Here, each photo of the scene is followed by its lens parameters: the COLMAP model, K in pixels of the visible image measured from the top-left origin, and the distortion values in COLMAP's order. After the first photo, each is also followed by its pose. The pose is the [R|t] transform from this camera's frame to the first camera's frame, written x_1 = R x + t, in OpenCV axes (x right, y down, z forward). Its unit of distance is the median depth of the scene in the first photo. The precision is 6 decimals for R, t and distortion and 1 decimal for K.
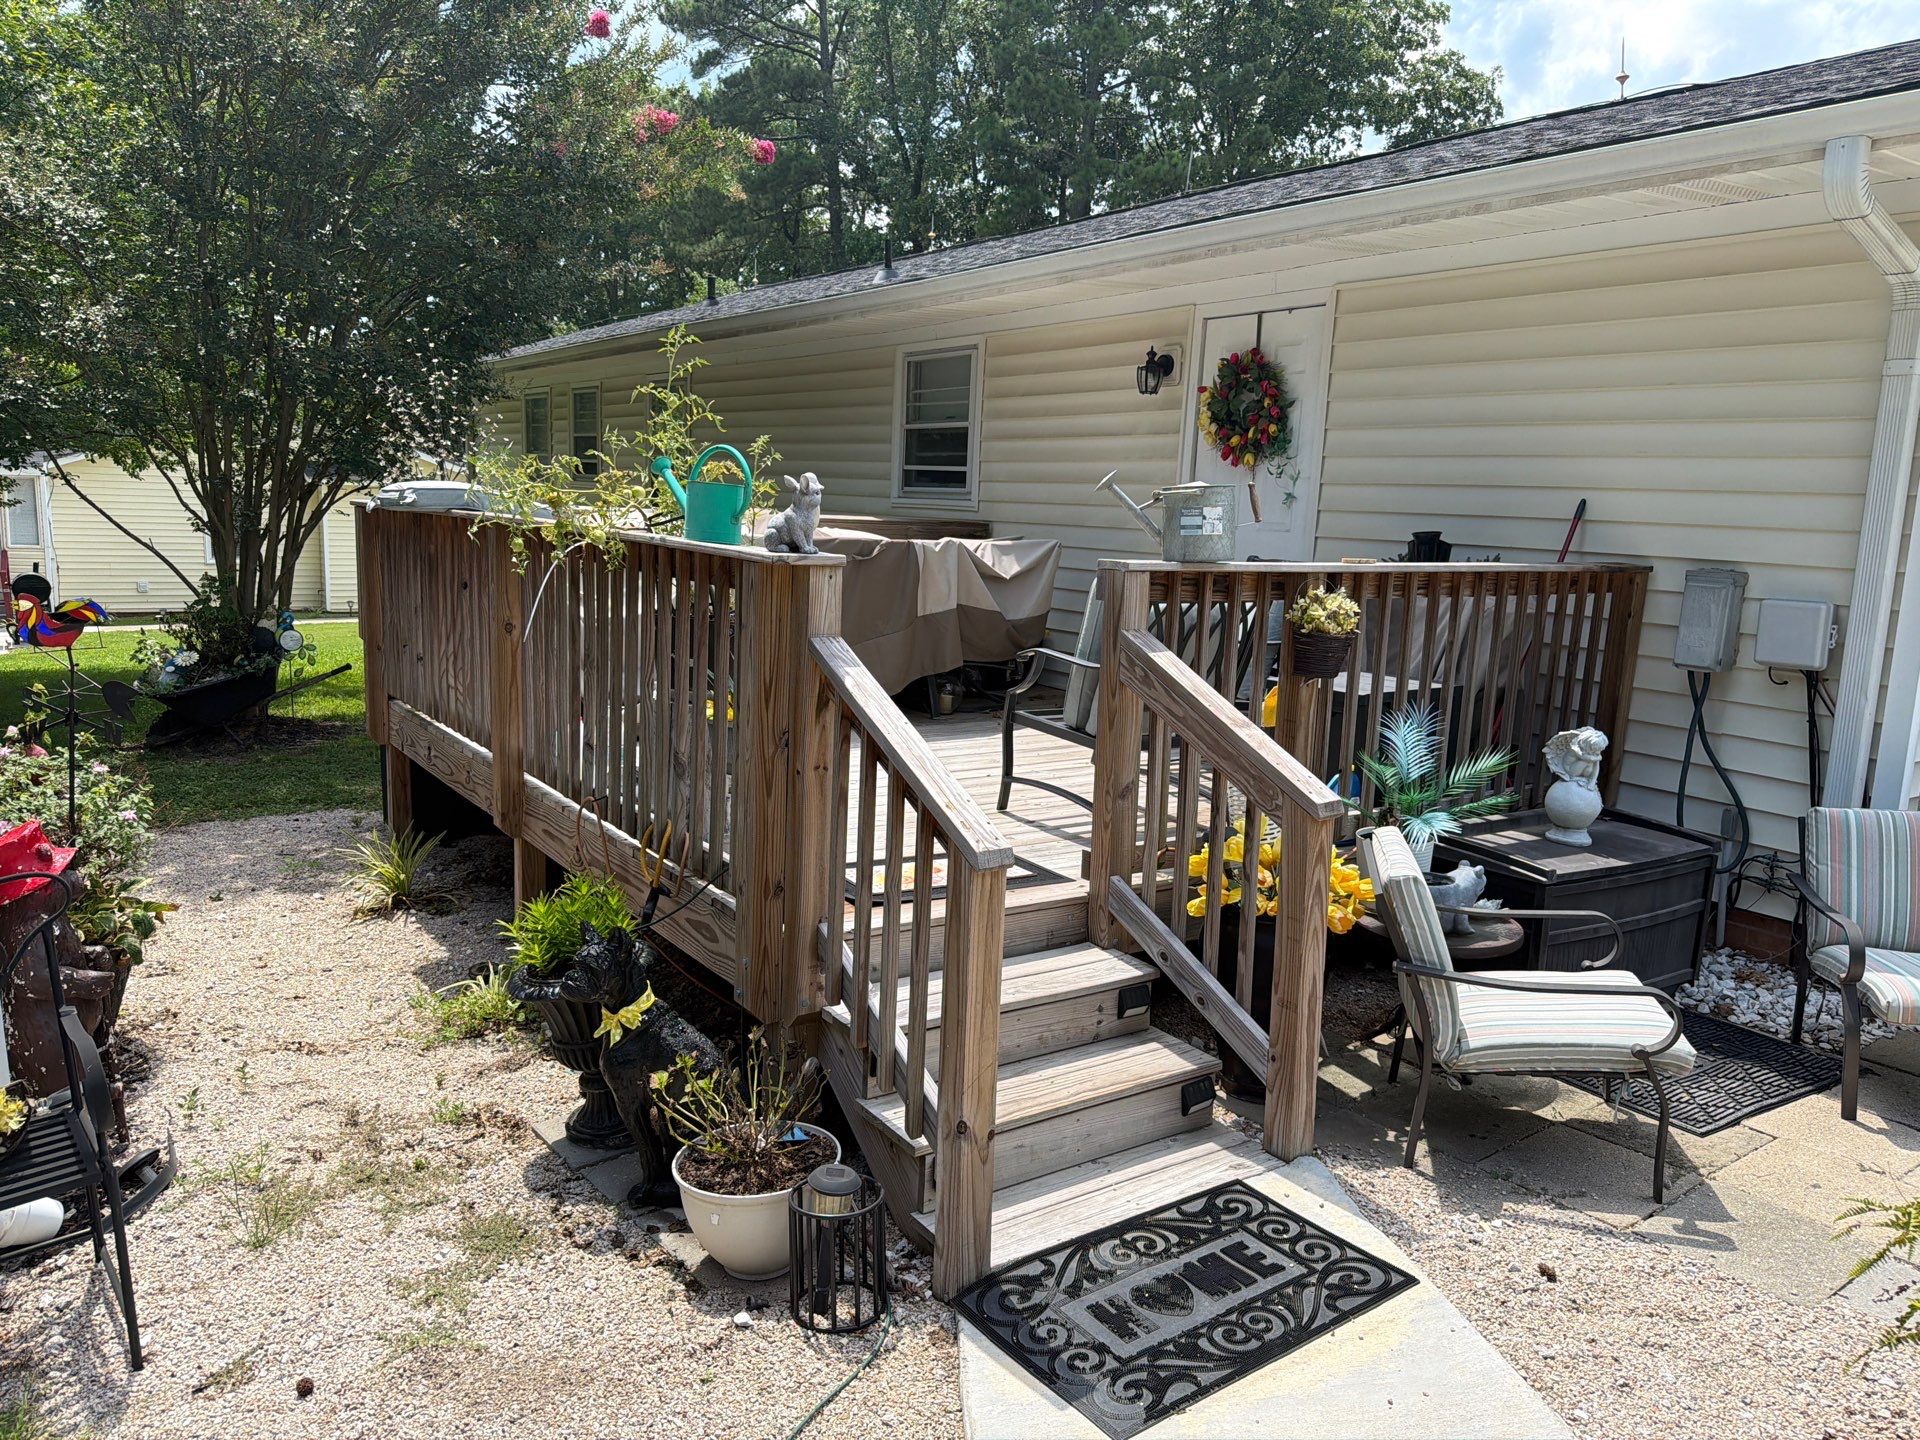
lens RADIAL K [[1442.3, 0, 954.0], [0, 1442.3, 713.6], [0, 0, 1]] dist [0.061852, -0.051082]
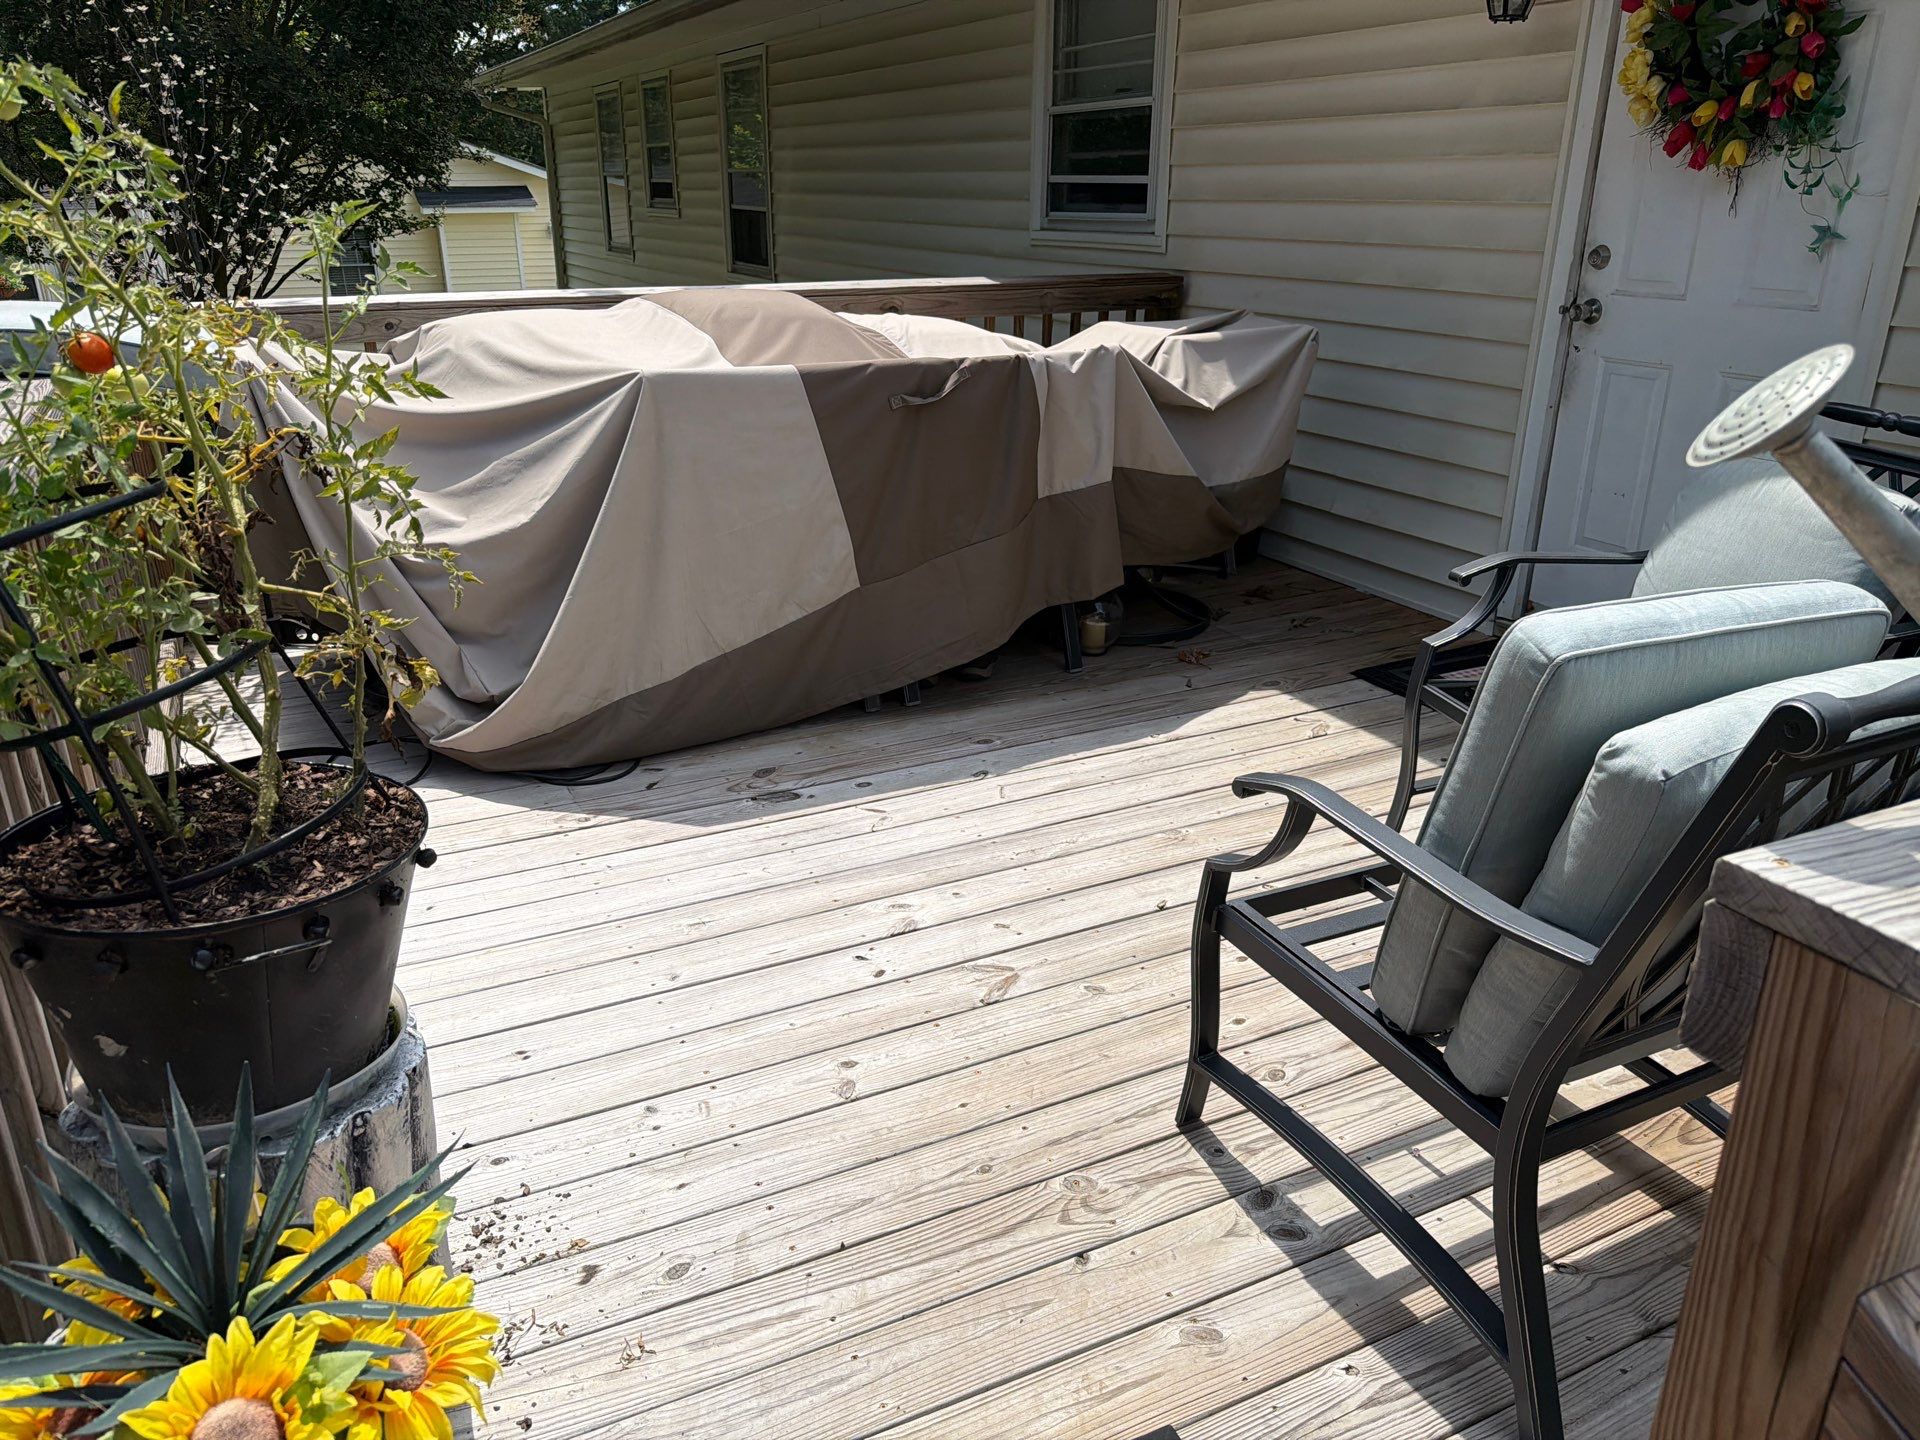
lens RADIAL K [[1442.3, 0, 957.7], [0, 1442.3, 707.2], [0, 0, 1]] dist [0.061852, -0.051082]
pose [[0.991568, 0.015057, -0.128707, 0.014193], [0.010034, 0.981323, 0.192107, -0.086694], [0.129195, -0.191779, 0.972897, 0.434804]]
